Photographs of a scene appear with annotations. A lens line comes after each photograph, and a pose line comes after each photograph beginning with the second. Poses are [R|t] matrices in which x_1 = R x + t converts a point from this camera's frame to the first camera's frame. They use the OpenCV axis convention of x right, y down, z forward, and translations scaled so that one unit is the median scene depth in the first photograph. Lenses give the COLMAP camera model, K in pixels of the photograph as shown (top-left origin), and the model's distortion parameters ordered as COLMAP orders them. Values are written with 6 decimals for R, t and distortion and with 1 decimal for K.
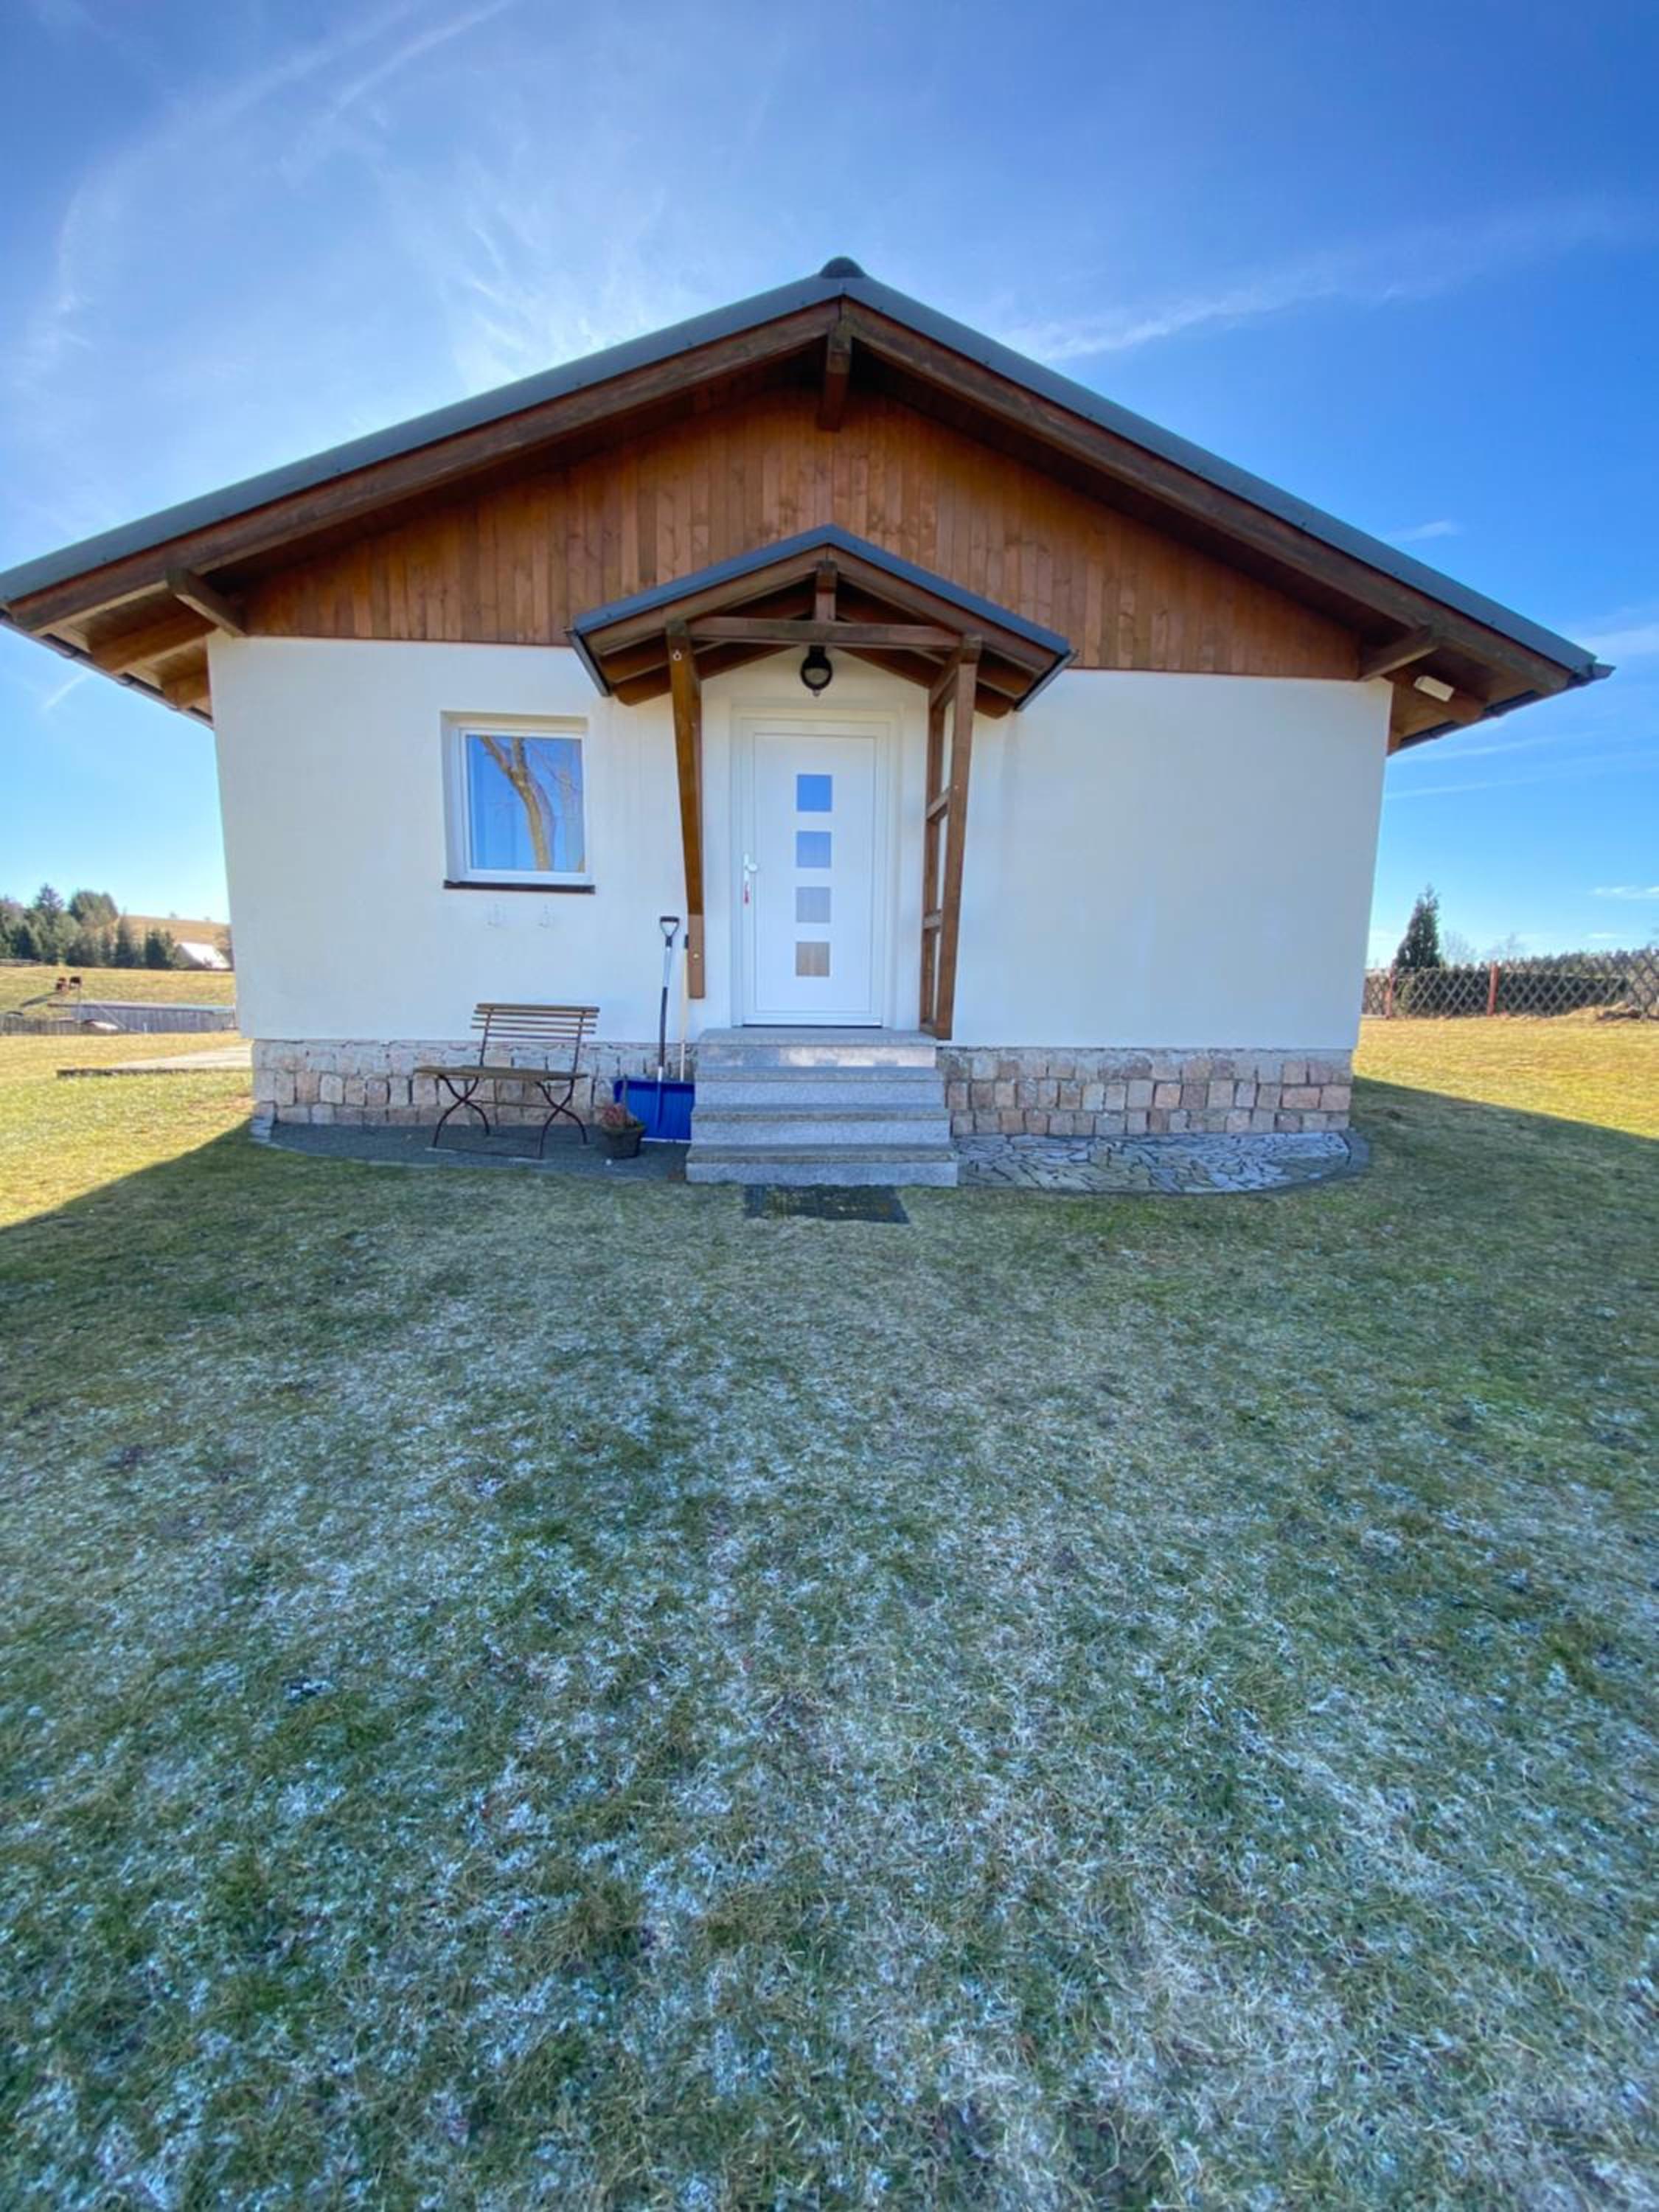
lens RADIAL K [[900.5, 0, 829.5], [0, 900.5, 1106.0], [0, 0, 1]] dist [-0.004182, -0.000357]
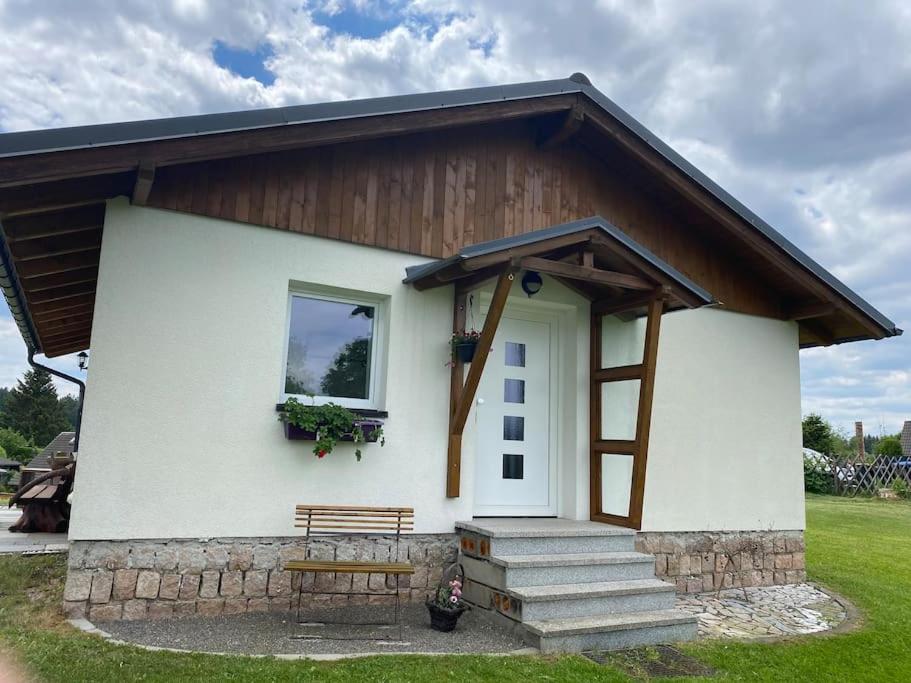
lens RADIAL K [[694.9, 0, 455.5], [0, 694.9, 341.5], [0, 0, 1]] dist [0.078895, -0.089678]
pose [[0.920998, 0.084917, 0.380200, -0.598195], [0.024600, 0.961329, -0.274302, -0.062580], [-0.388790, 0.261984, 0.883293, 0.016259]]
